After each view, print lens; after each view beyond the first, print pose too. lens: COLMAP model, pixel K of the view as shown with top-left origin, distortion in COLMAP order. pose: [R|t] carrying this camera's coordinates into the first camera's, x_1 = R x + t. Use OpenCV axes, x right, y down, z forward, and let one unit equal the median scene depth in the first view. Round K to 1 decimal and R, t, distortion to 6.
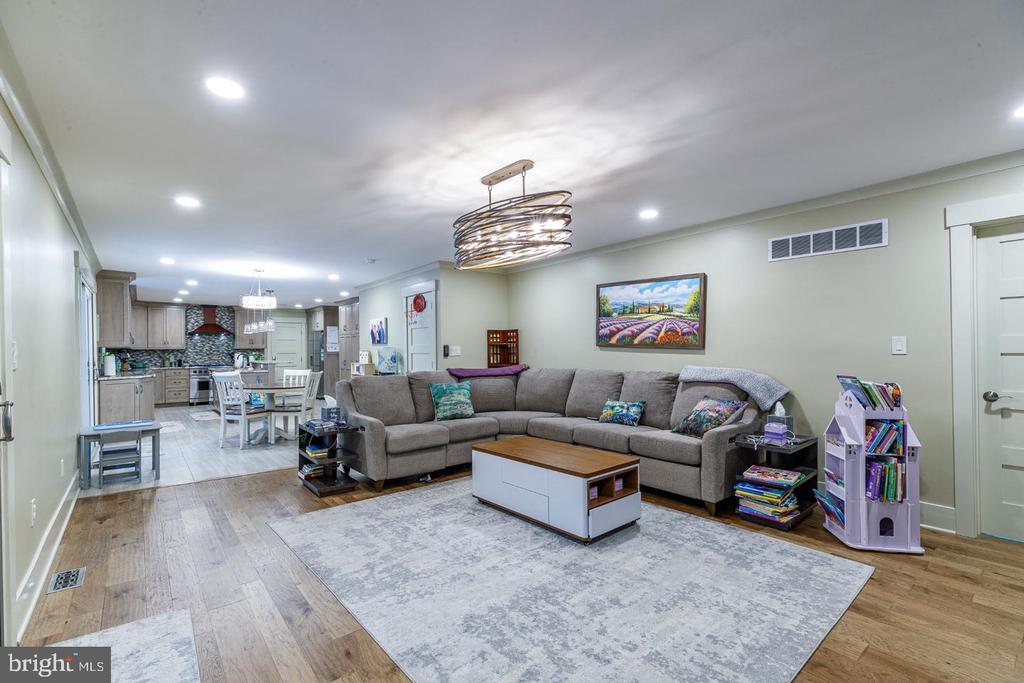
lens RADIAL K [[452.4, 0, 510.5], [0, 452.4, 345.7], [0, 0, 1]] dist [-0.002375, -0.000089]
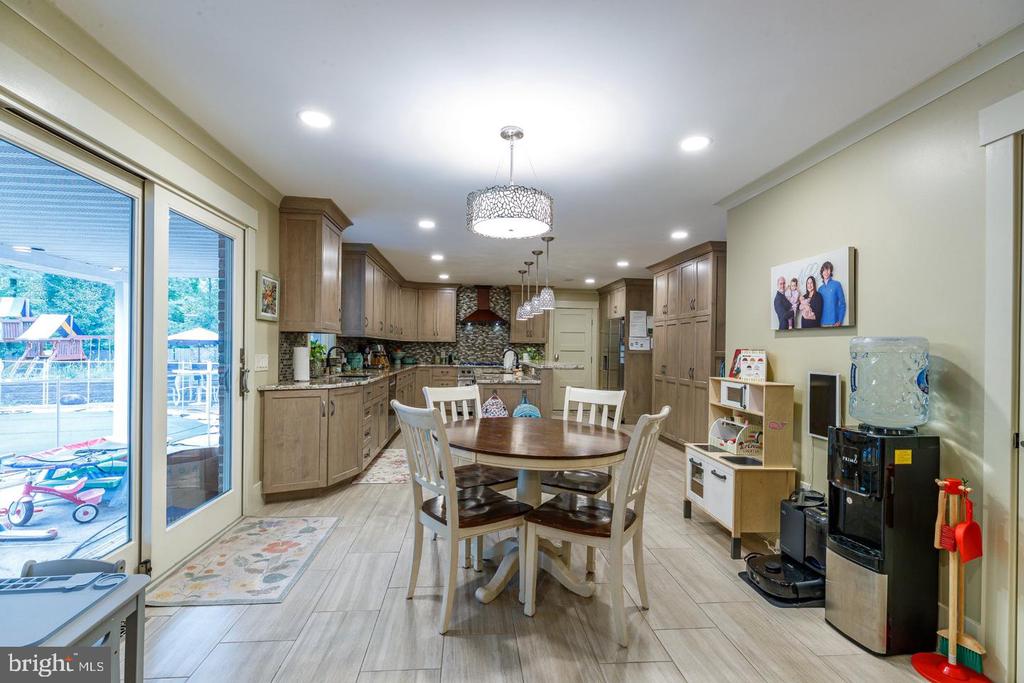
lens RADIAL K [[452.4, 0, 509.3], [0, 452.4, 344.9], [0, 0, 1]] dist [-0.002375, -0.000089]
pose [[0.824642, 0.018389, -0.565356, -0.201594], [-0.019233, 0.999805, 0.004467, 0.007150], [0.565328, 0.007190, 0.824835, 0.409115]]
